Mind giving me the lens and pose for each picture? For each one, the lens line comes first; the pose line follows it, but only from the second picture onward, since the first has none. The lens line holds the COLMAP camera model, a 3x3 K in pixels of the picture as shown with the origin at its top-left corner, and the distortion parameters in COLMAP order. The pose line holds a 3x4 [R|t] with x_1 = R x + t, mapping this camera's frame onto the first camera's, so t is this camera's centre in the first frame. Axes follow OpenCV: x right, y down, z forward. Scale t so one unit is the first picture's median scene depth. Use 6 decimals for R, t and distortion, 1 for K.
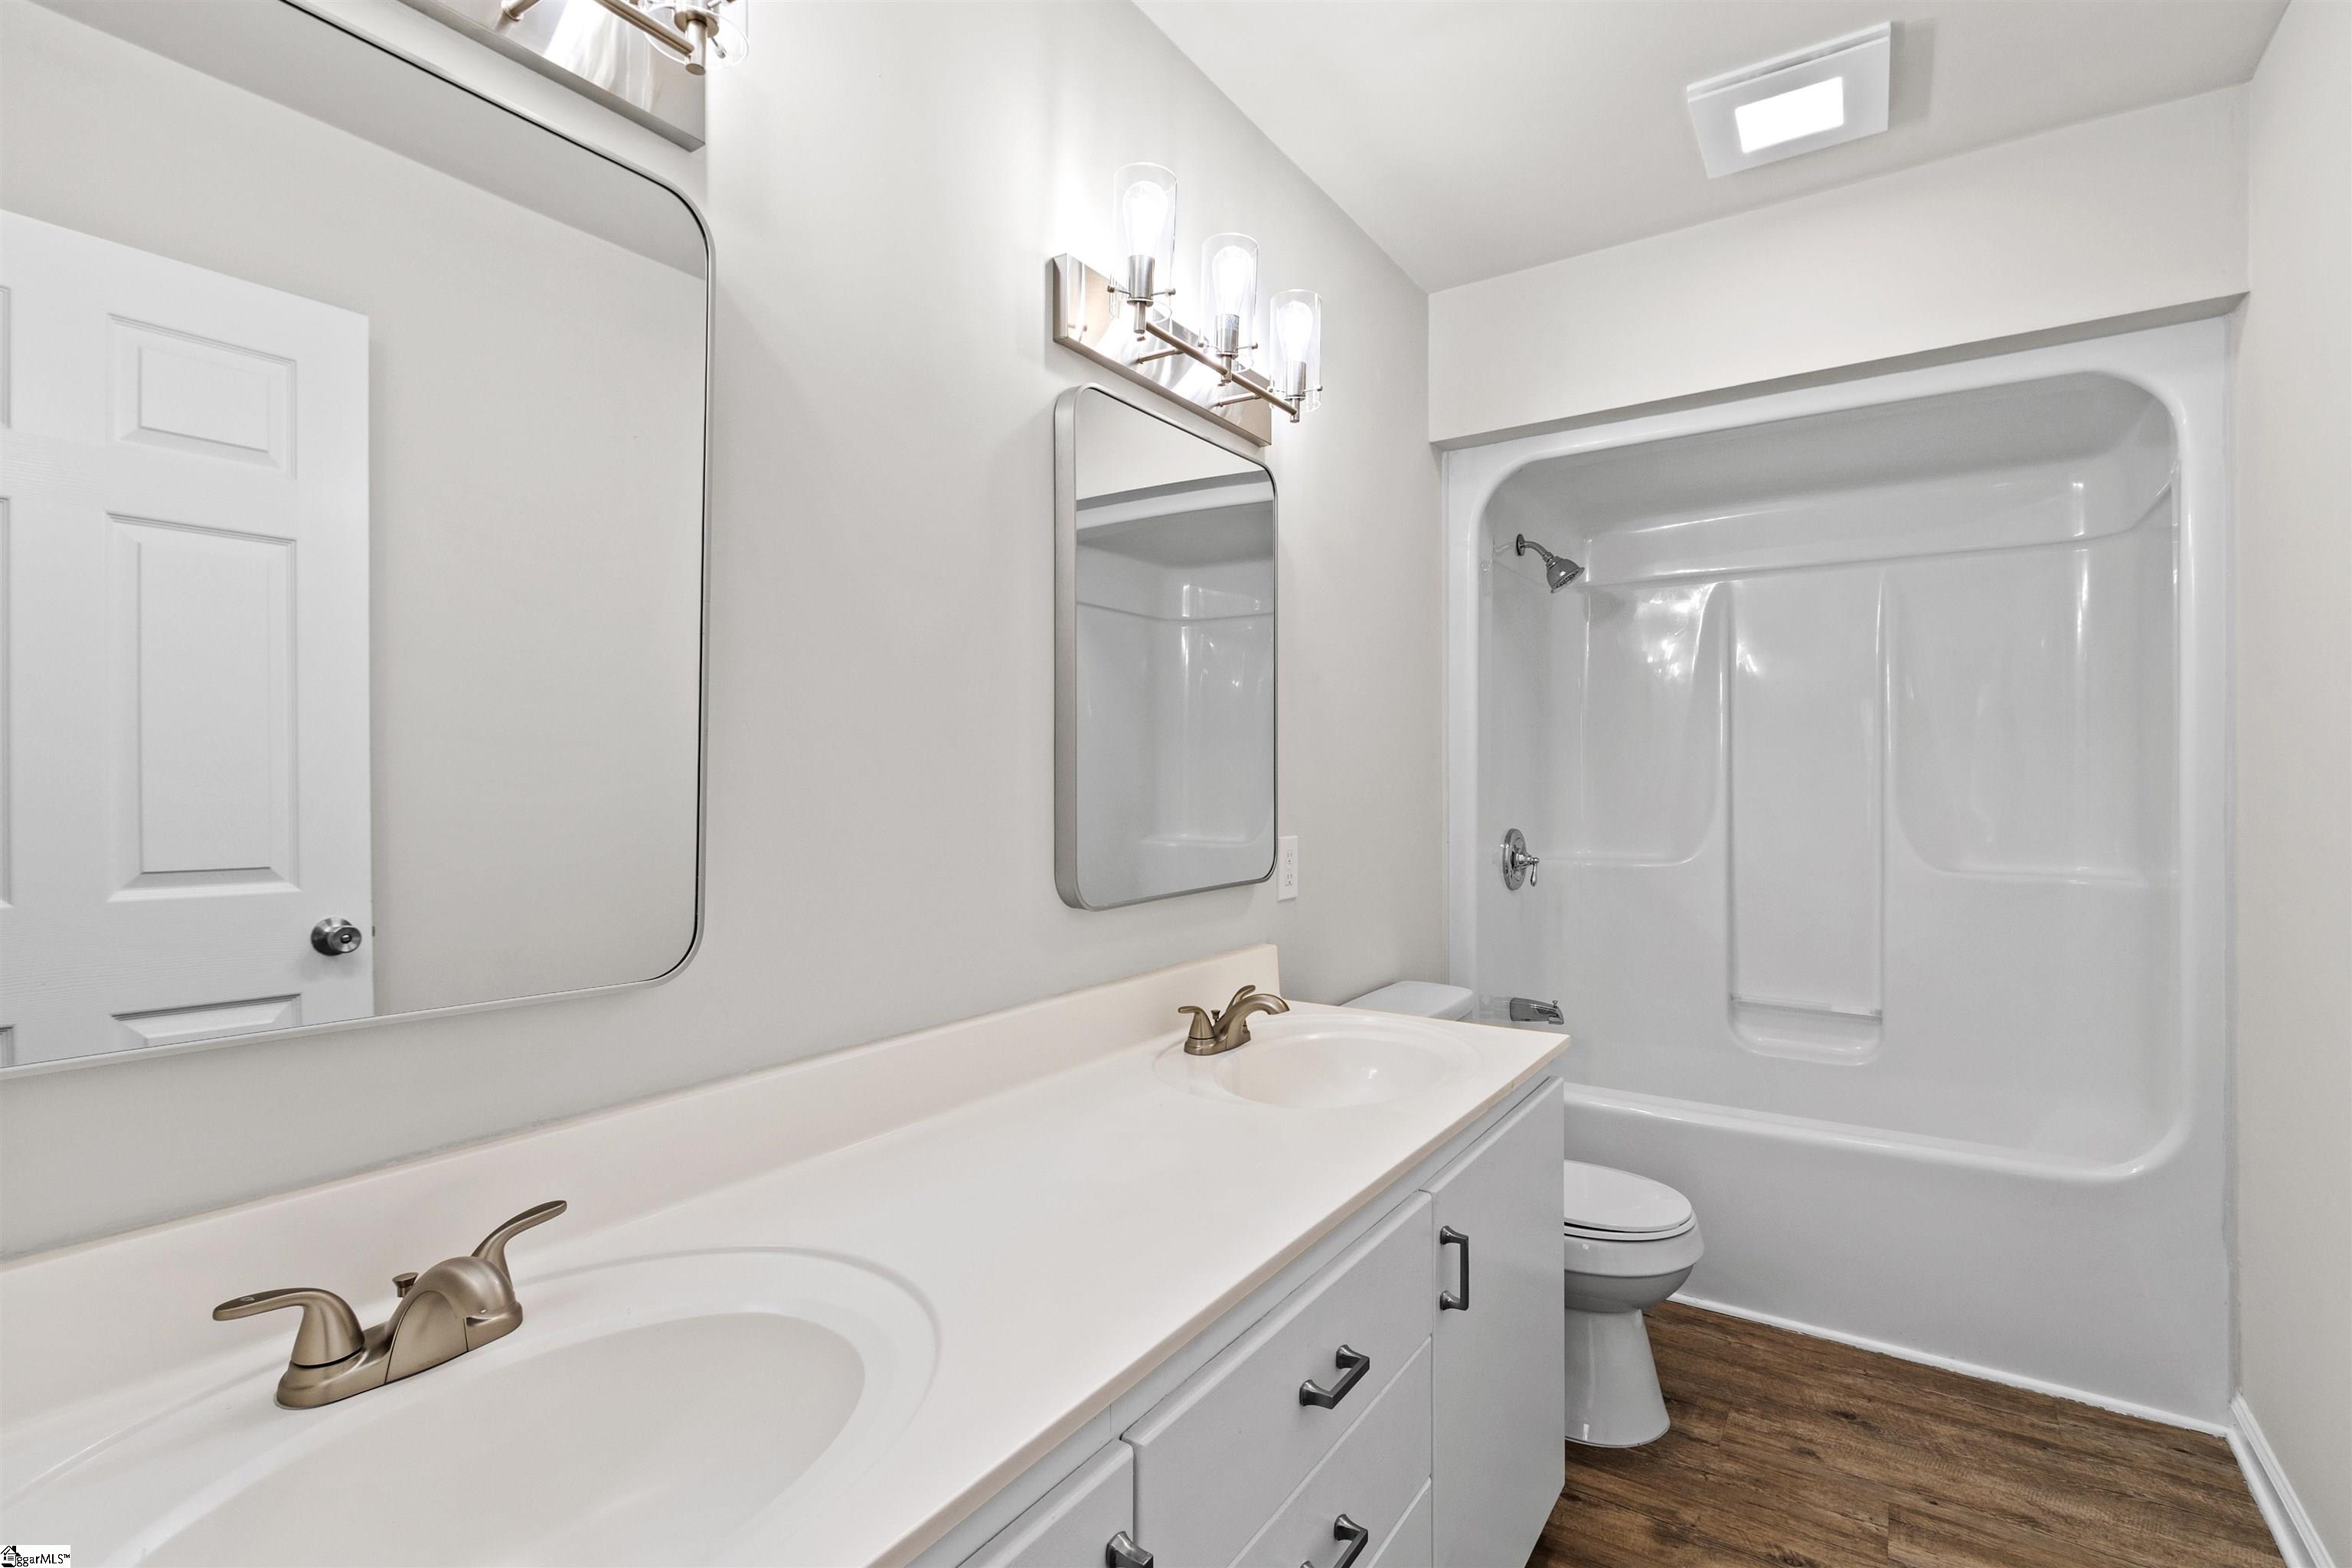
lens RADIAL K [[1104.4, 0, 1178.4], [0, 1104.4, 780.9], [0, 0, 1]] dist [0.026948, 0.000638]
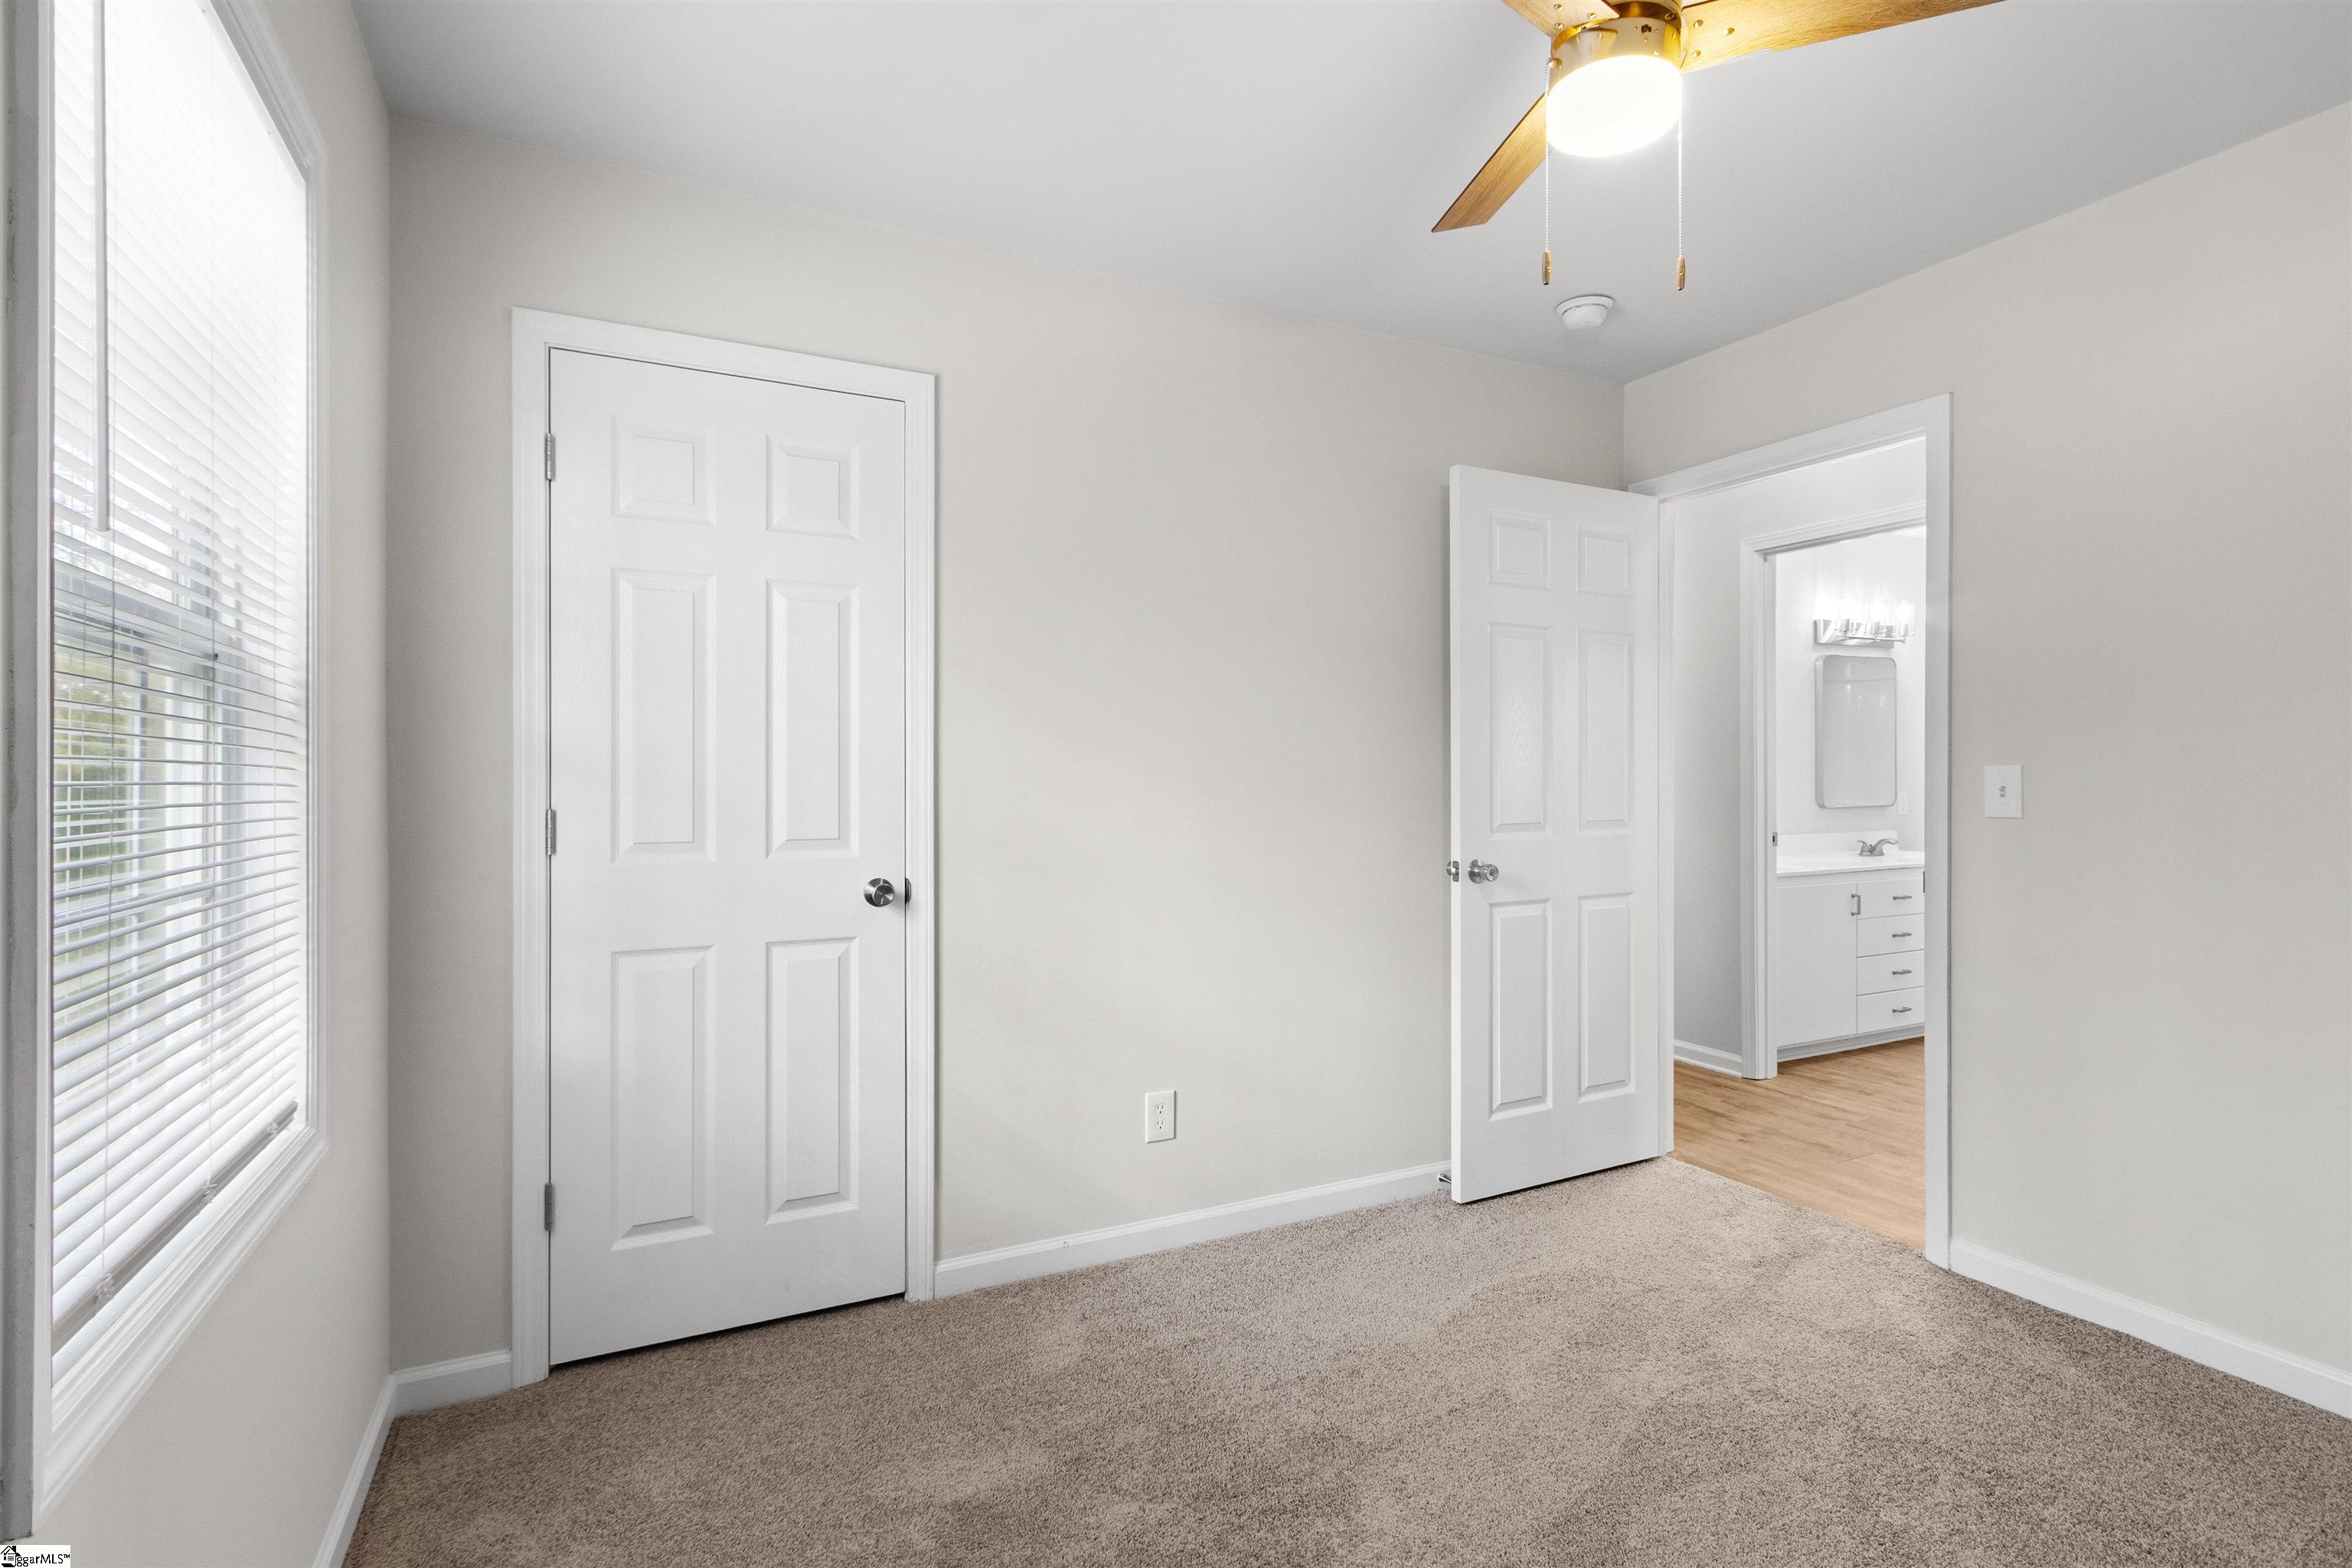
lens RADIAL K [[1104.4, 0, 1188.2], [0, 1104.4, 775.5], [0, 0, 1]] dist [0.026948, 0.000638]
pose [[0.873199, -0.003088, -0.487355, -0.113359], [0.002902, 0.999995, -0.001136, 0.012643], [0.487356, -0.000423, 0.873203, -2.675913]]
